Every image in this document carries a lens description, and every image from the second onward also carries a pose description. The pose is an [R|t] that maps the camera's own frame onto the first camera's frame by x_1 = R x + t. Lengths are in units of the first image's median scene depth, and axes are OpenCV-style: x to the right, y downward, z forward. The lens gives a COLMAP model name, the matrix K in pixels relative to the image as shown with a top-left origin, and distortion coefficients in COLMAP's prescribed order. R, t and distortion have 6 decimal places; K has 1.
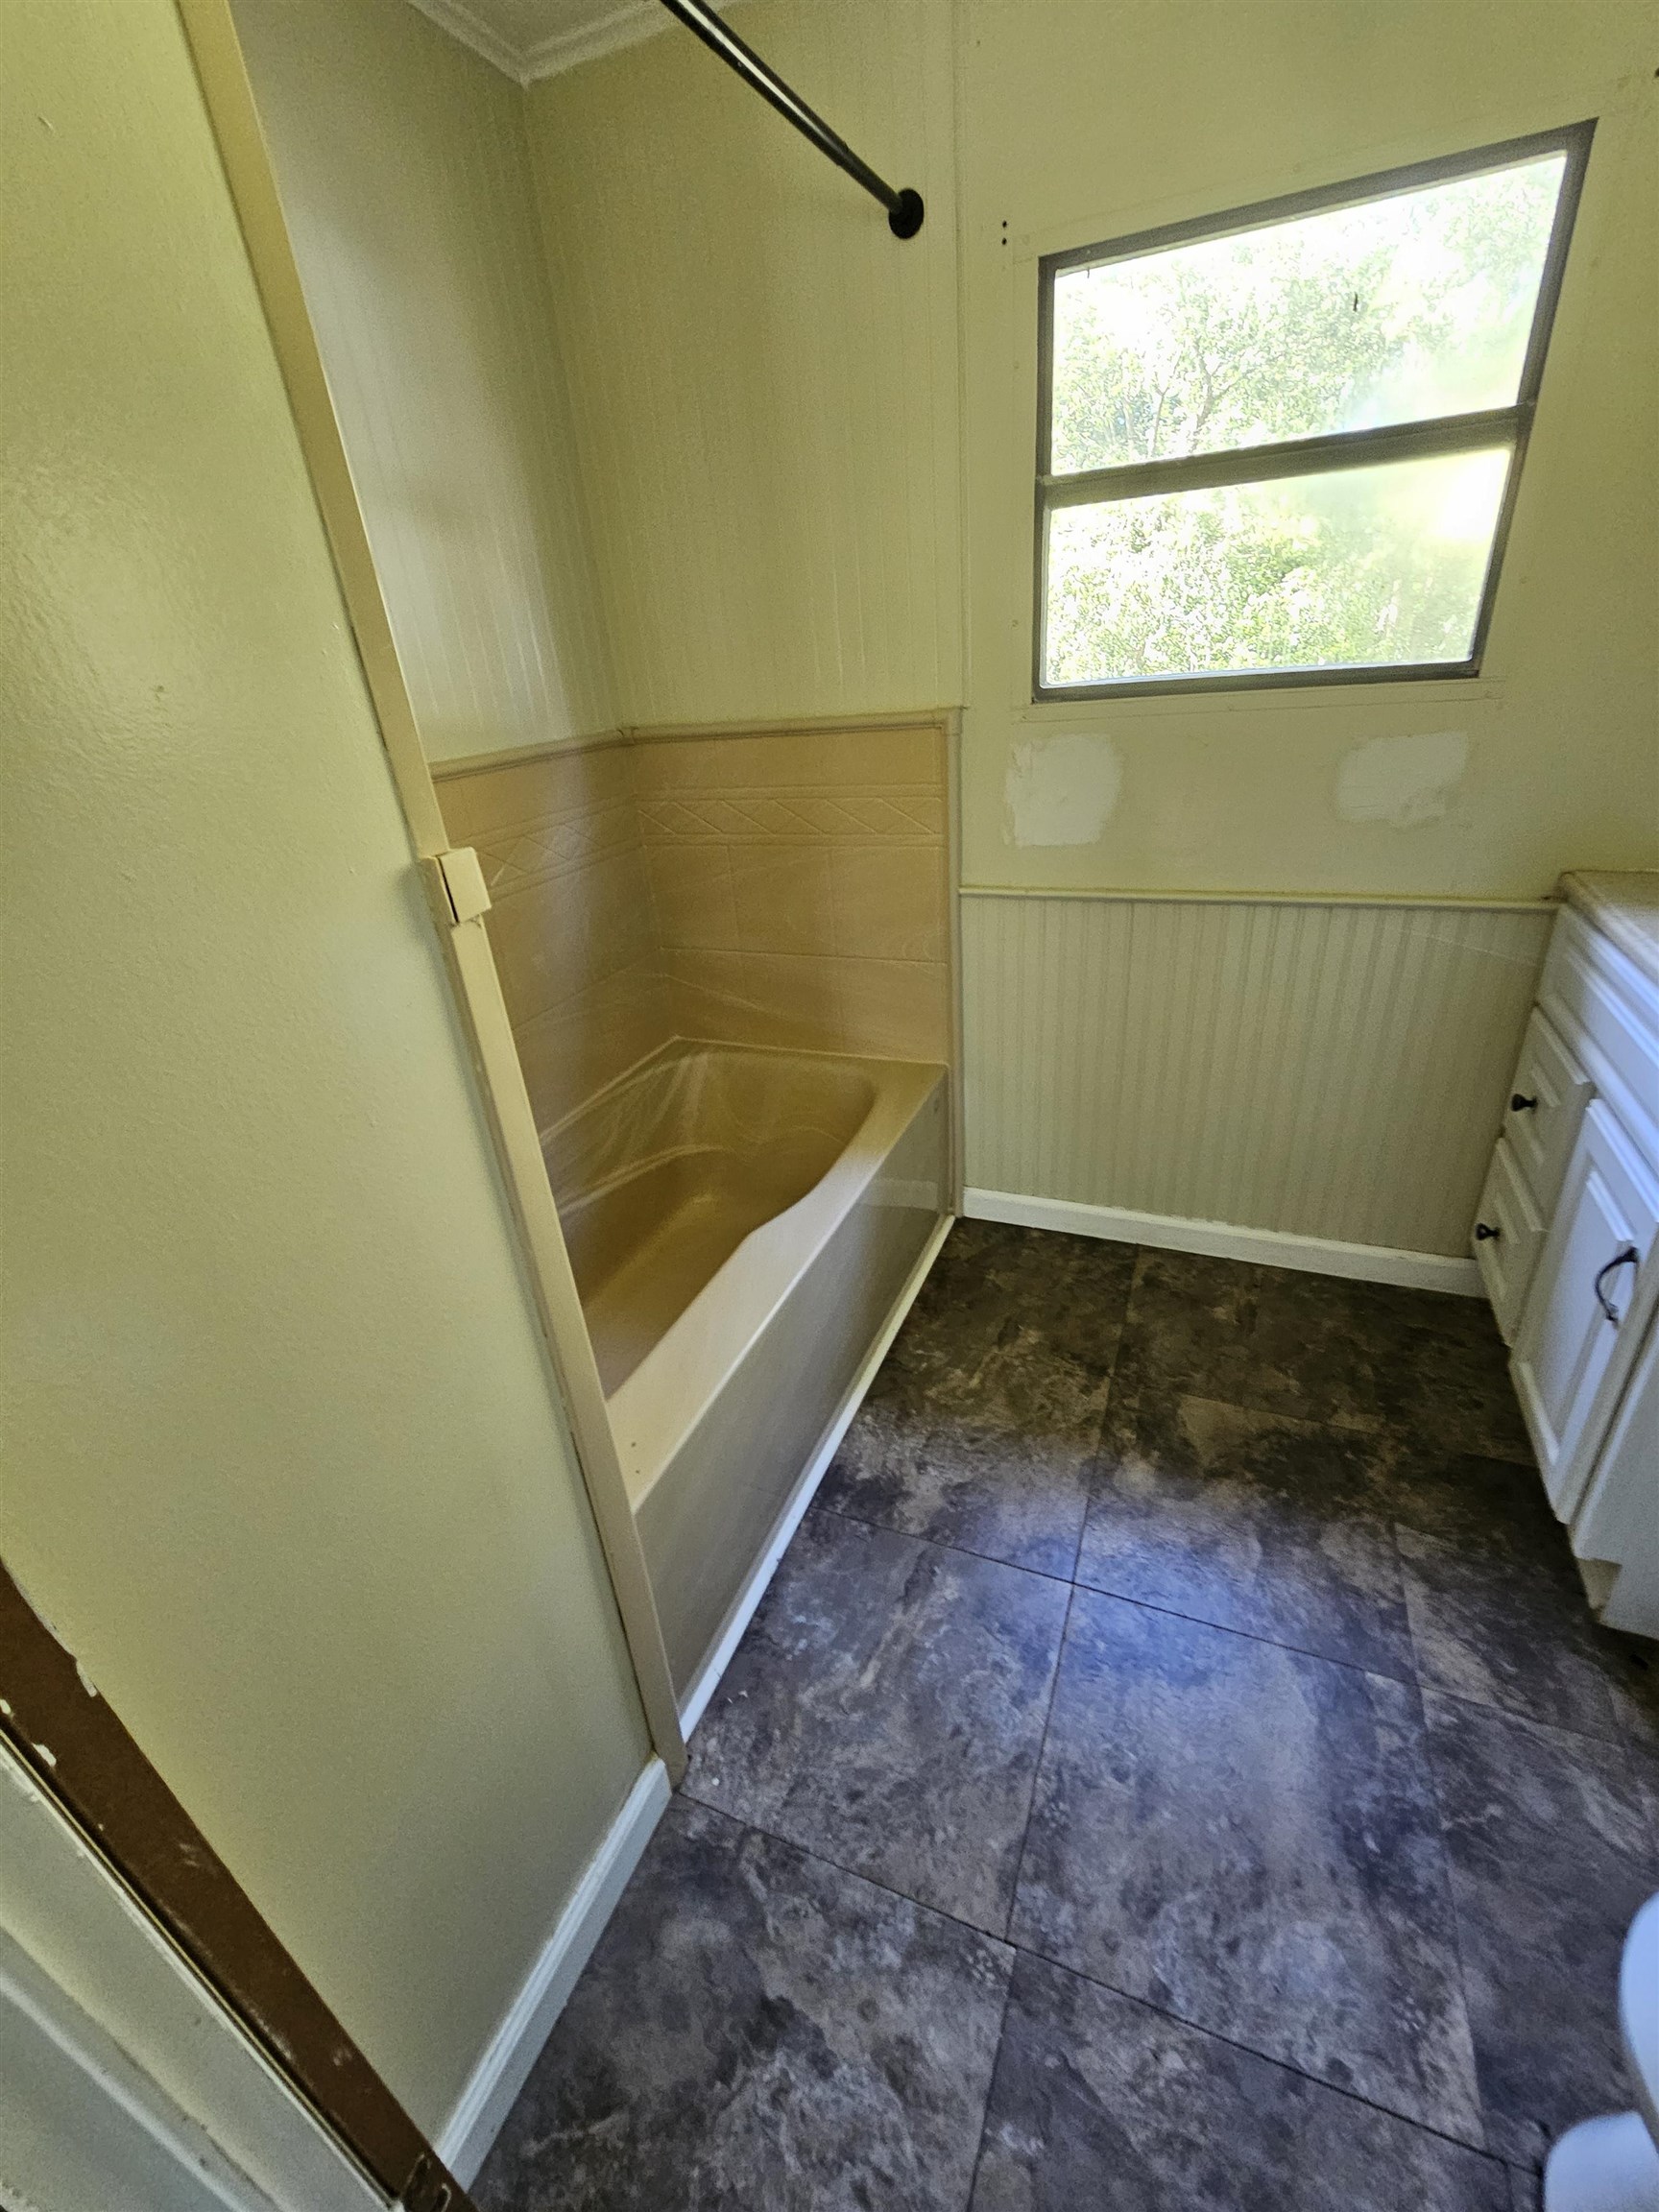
lens RADIAL K [[908.2, 0, 842.0], [0, 908.2, 1098.3], [0, 0, 1]] dist [0.005542, -0.003888]
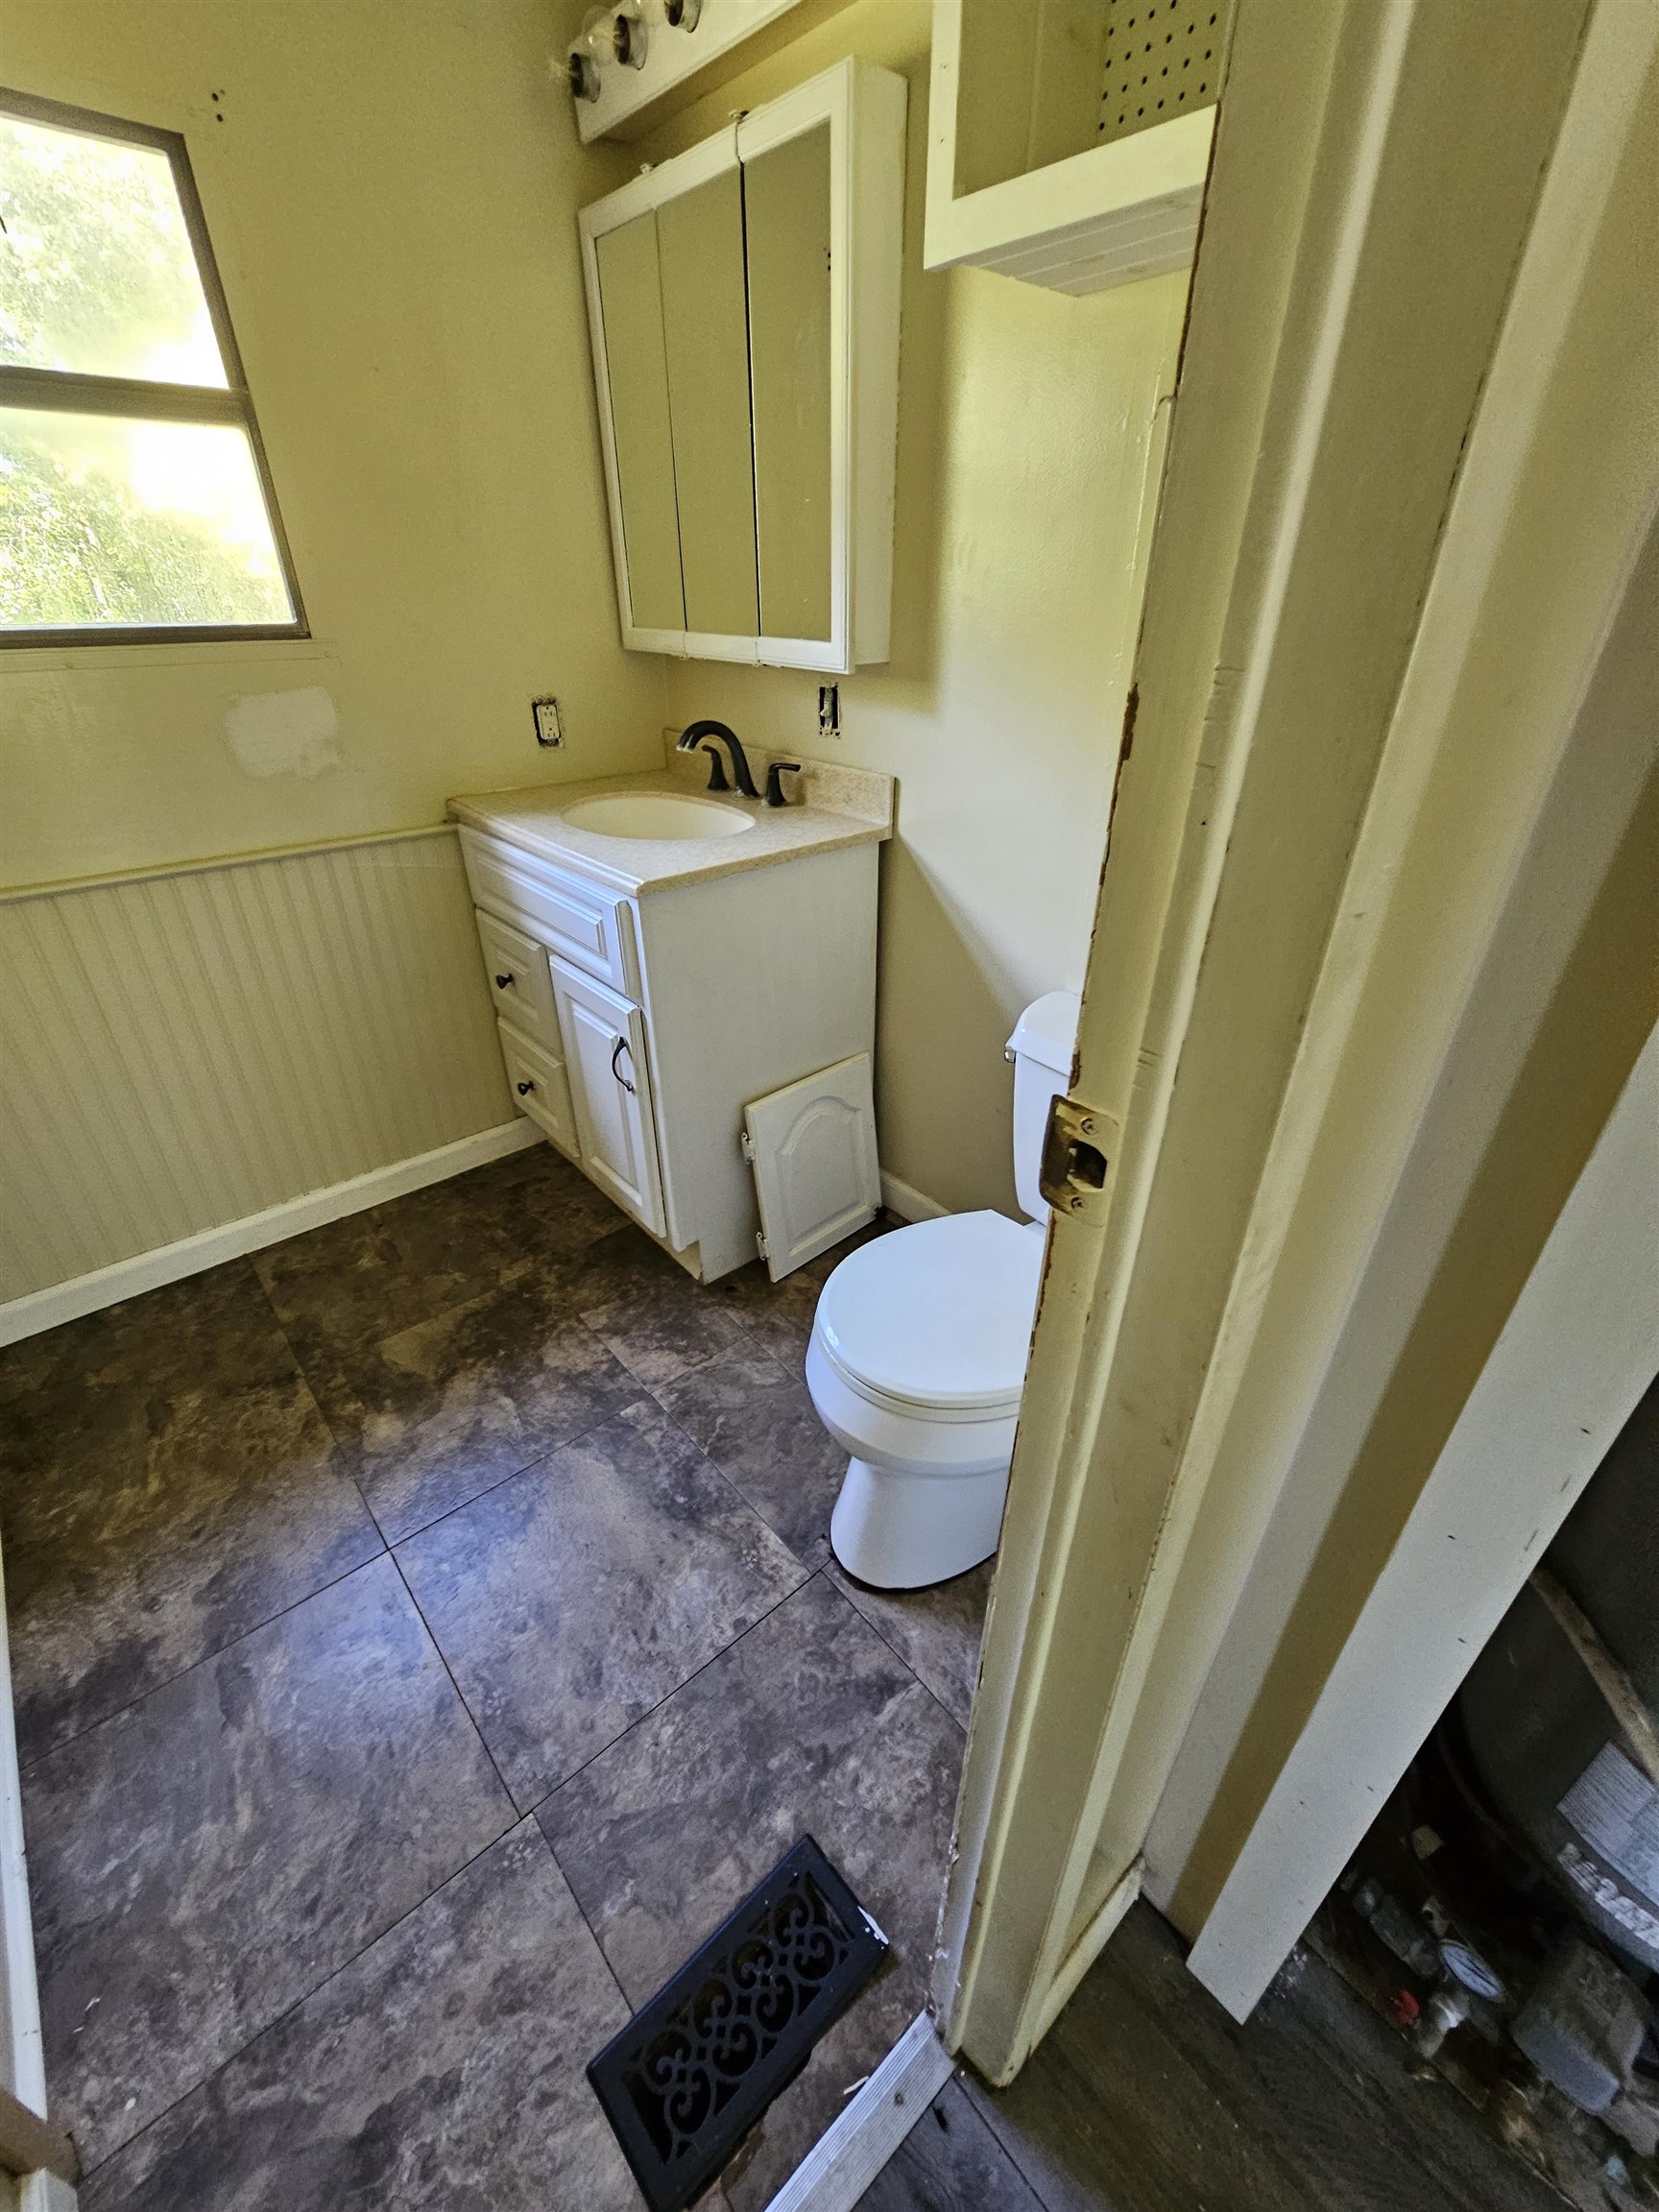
lens RADIAL K [[901.8, 0, 836.3], [0, 901.8, 1093.0], [0, 0, 1]] dist [-0.000807, -0.000254]
pose [[0.441650, -0.376601, 0.814320, -0.138867], [0.360791, 0.905564, 0.223122, 0.035110], [-0.821447, 0.195257, 0.535817, -0.027543]]
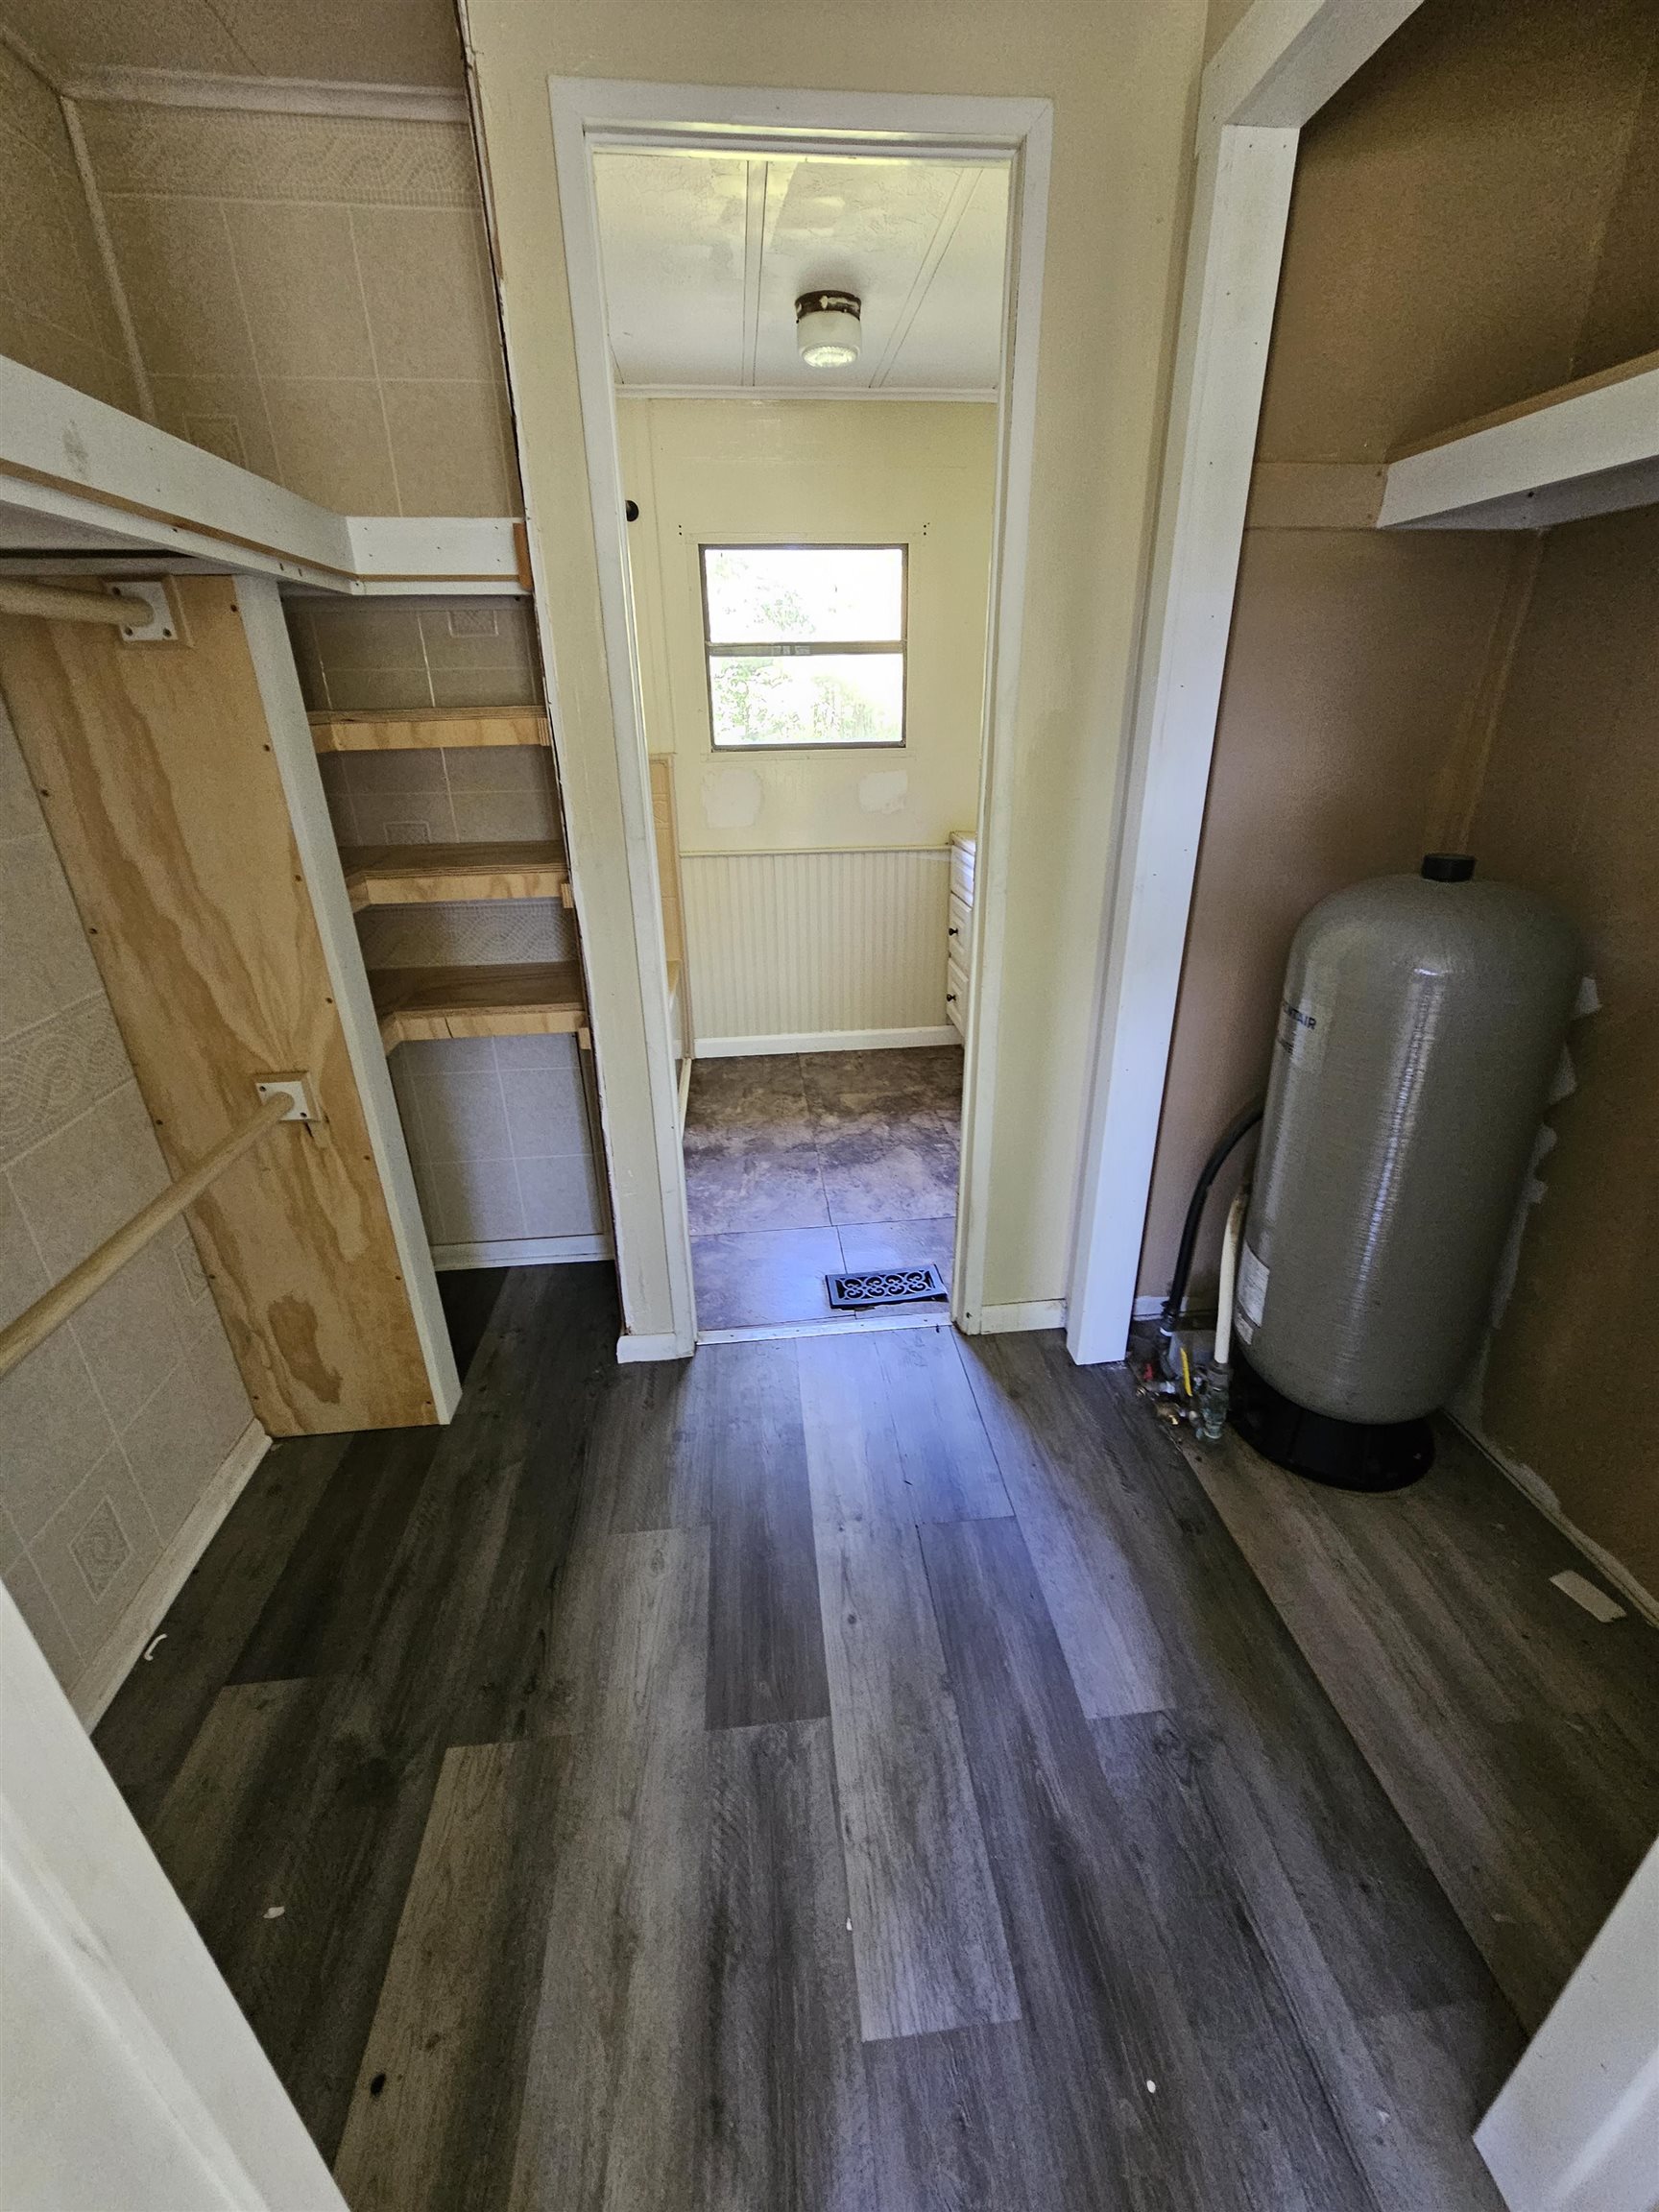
lens RADIAL K [[908.2, 0, 842.0], [0, 908.2, 1098.3], [0, 0, 1]] dist [0.005542, -0.003888]
pose [[0.874642, -0.134381, 0.465772, -0.645287], [0.163677, 0.986250, -0.022812, 0.446260], [-0.456302, 0.096188, 0.884611, -0.894453]]
